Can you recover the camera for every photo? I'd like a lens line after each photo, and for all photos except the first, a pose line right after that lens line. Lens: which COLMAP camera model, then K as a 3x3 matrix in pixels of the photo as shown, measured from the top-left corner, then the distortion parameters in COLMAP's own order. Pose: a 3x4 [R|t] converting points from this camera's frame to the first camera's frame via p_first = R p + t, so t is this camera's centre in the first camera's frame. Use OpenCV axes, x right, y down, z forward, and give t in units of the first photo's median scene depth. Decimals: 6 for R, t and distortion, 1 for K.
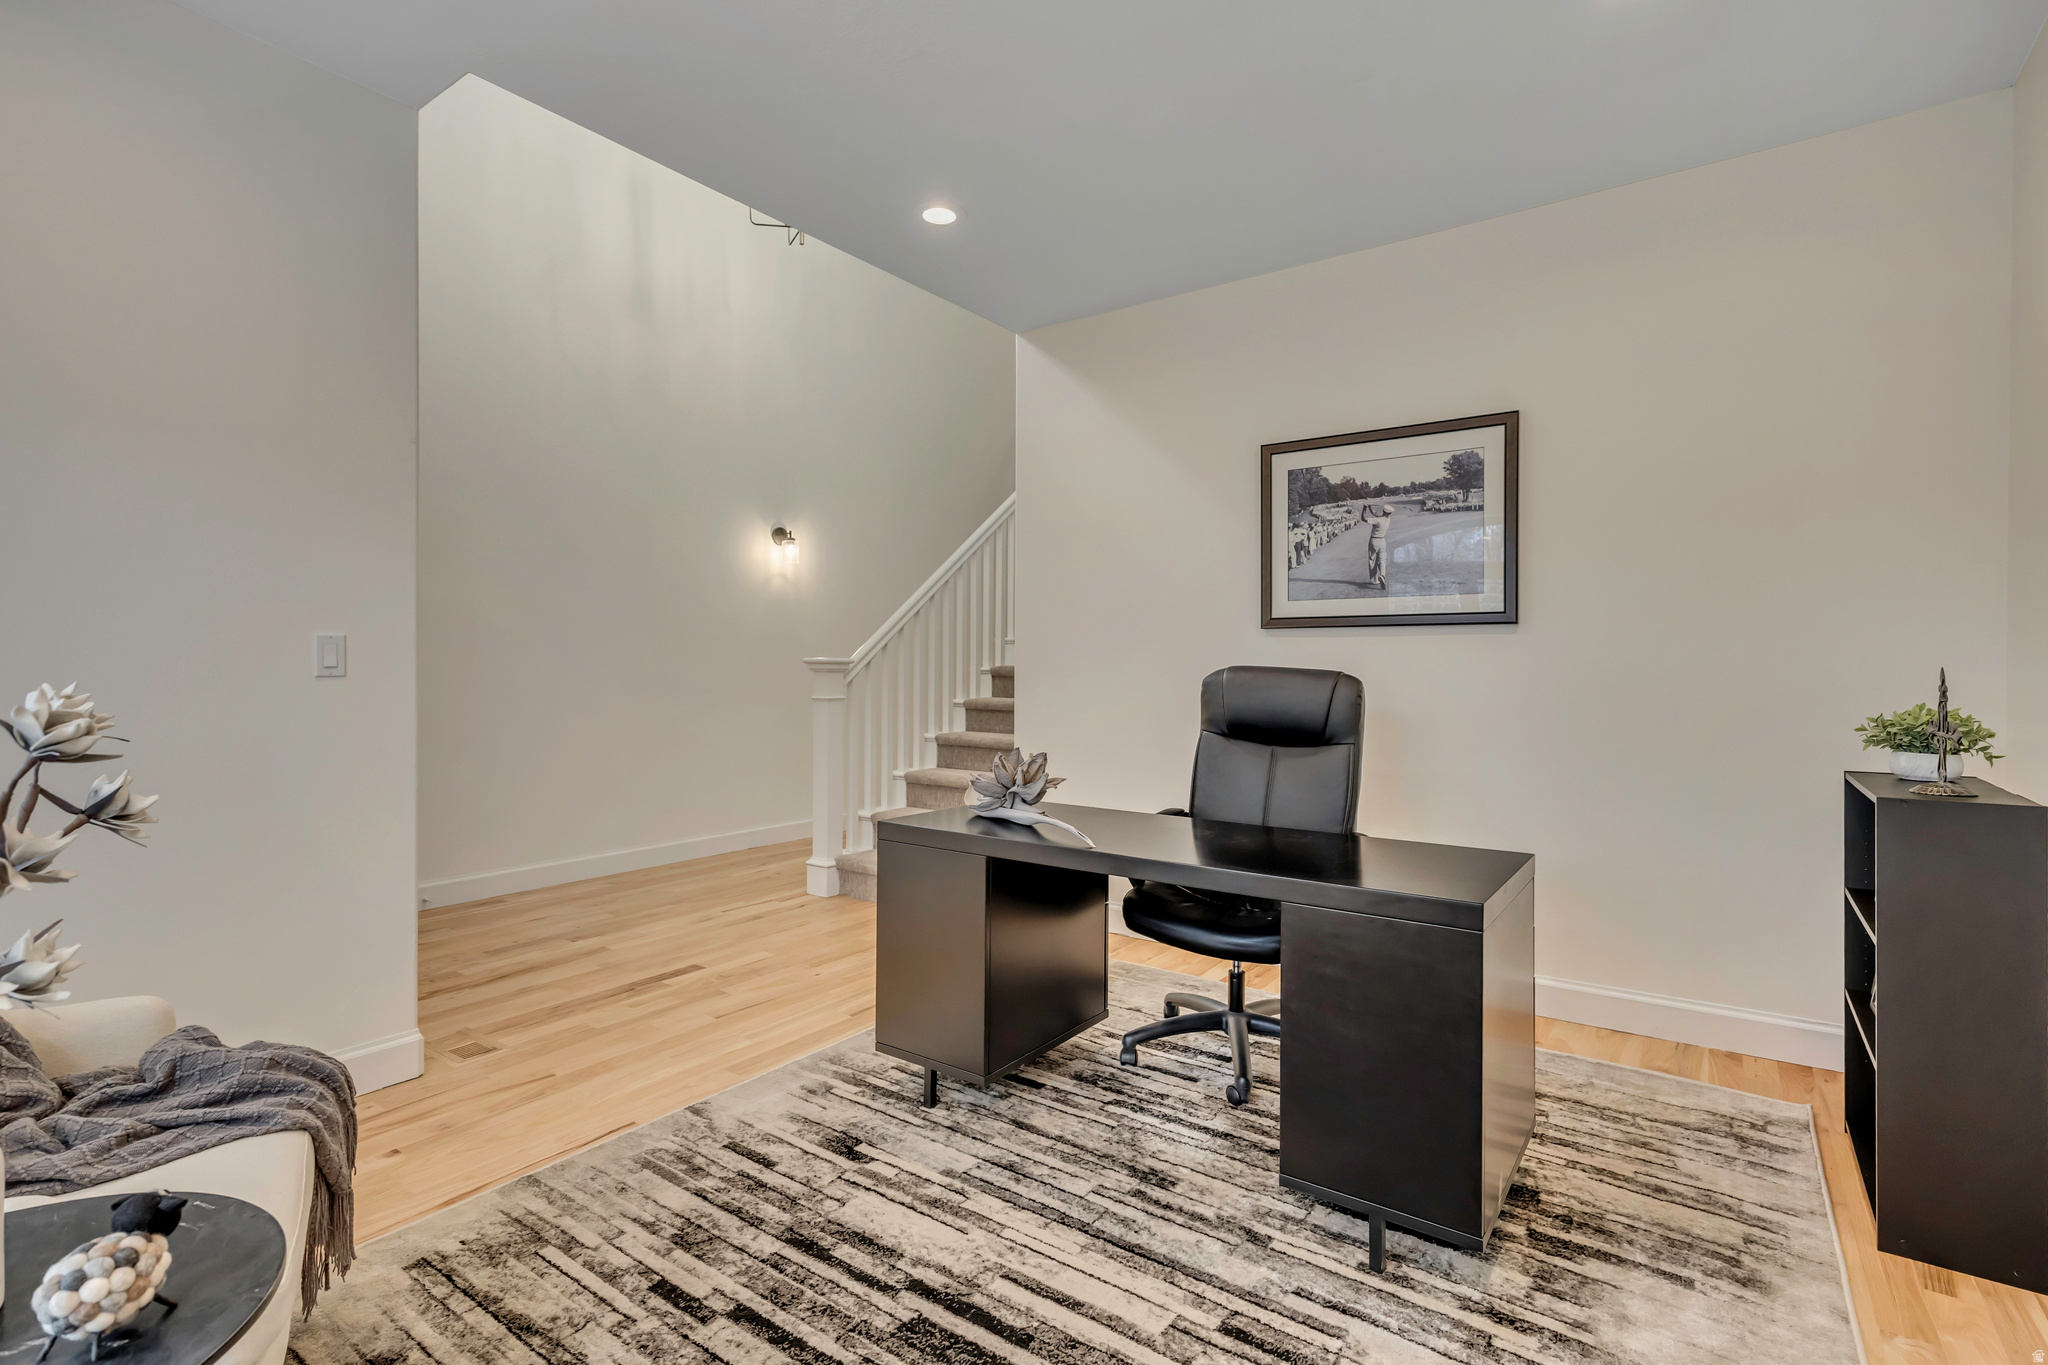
lens RADIAL K [[964.8, 0, 1018.5], [0, 964.8, 672.6], [0, 0, 1]] dist [-0.000203, -0.000158]
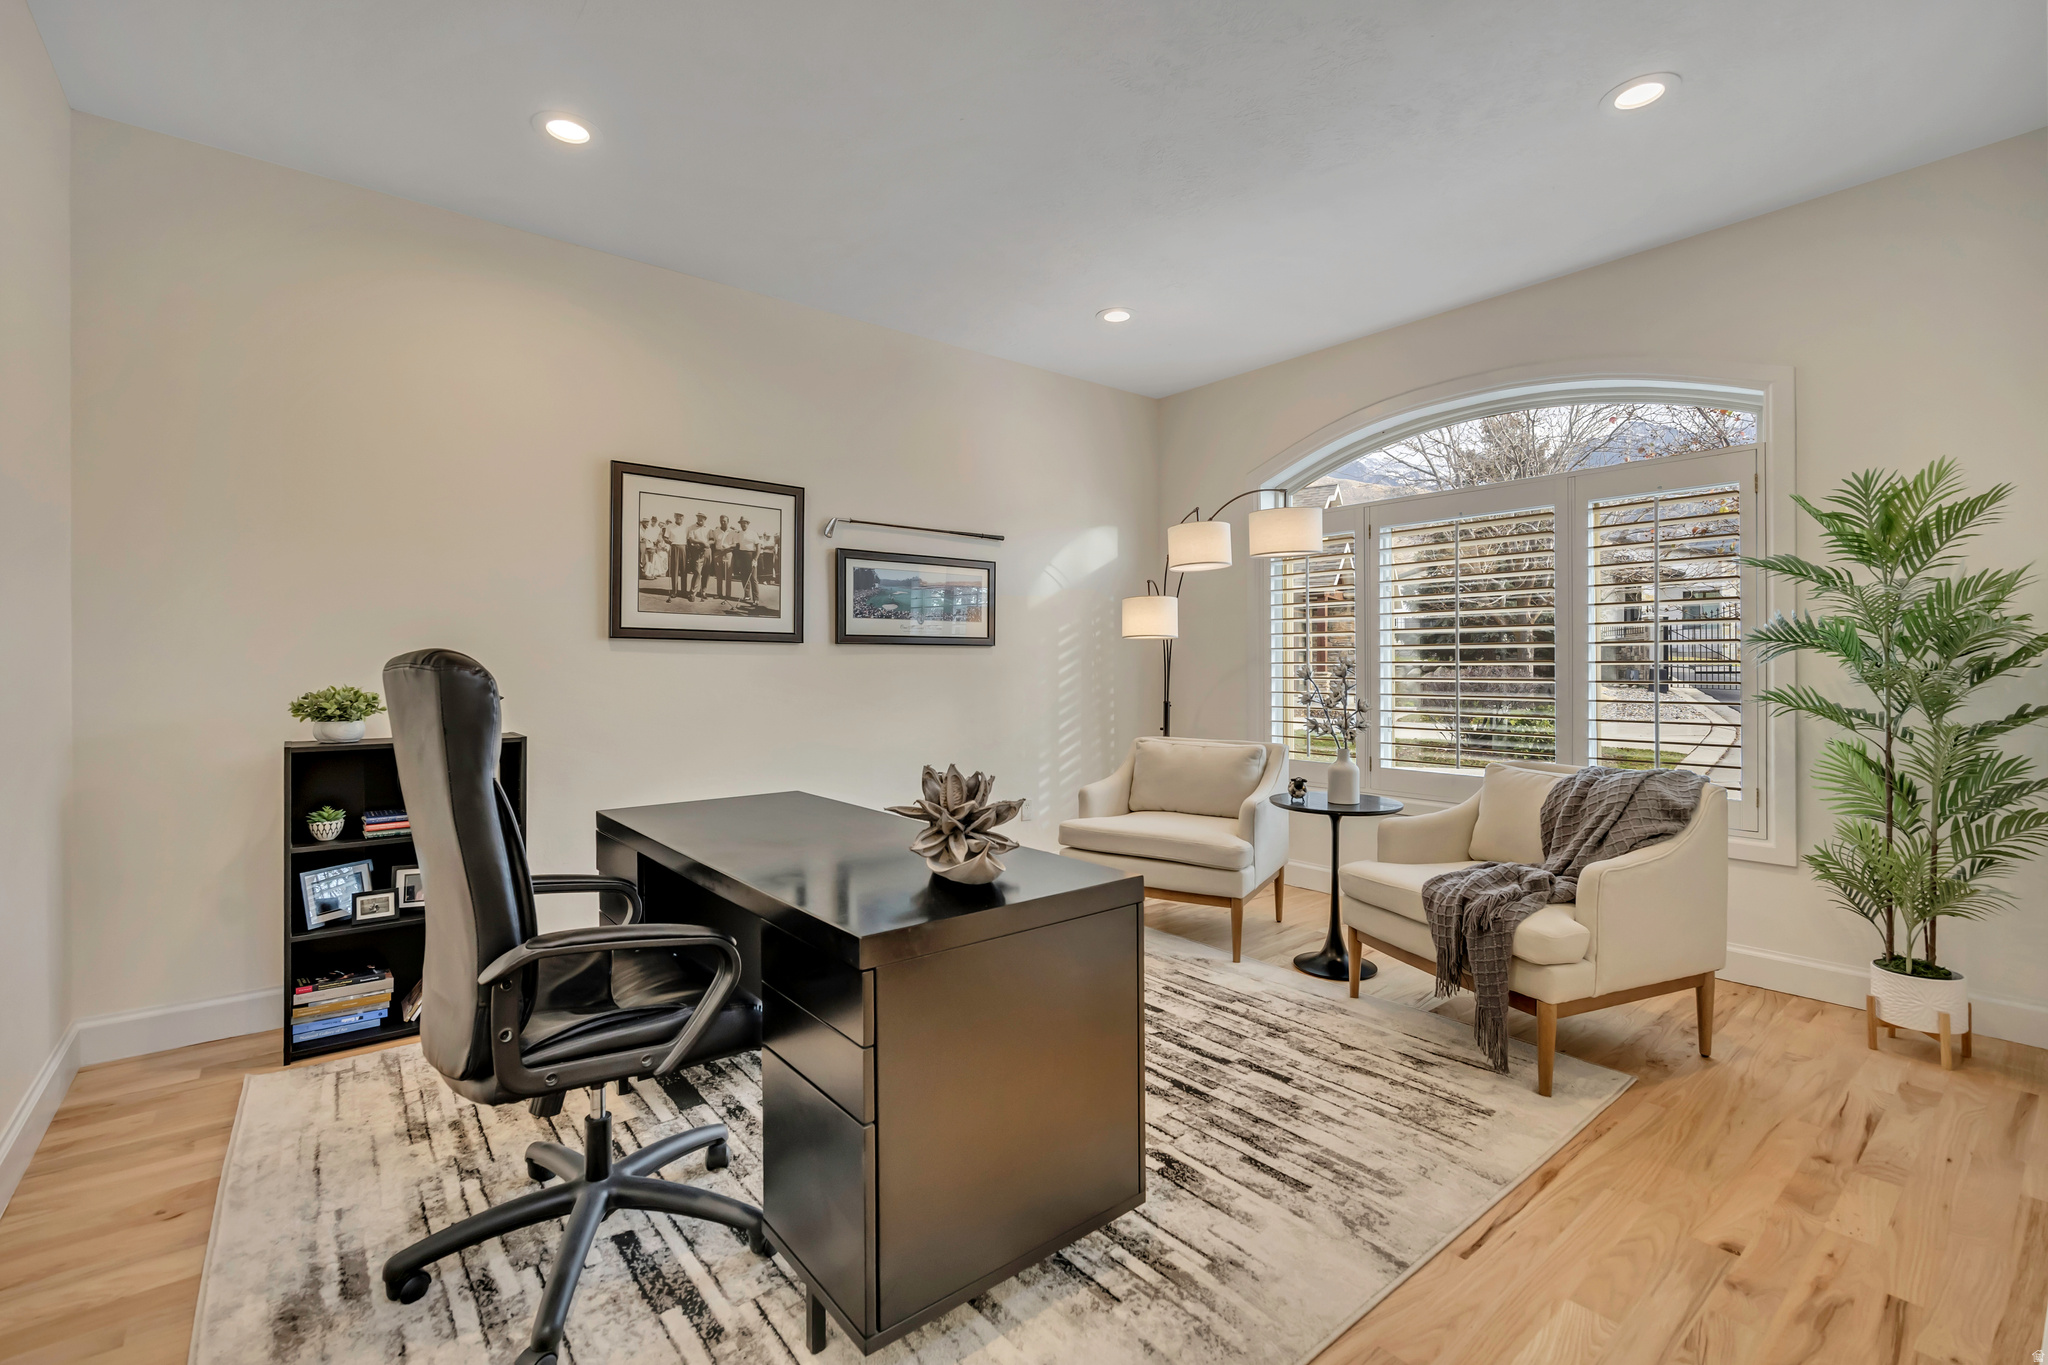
lens RADIAL K [[901.1, 0, 1022.7], [0, 901.1, 670.6], [0, 0, 1]] dist [-0.000589, -0.000039]
pose [[-0.965656, -0.004308, 0.259787, -0.293270], [-0.001619, 0.999943, 0.010562, -0.000614], [-0.259818, 0.009779, -0.965608, 2.096808]]
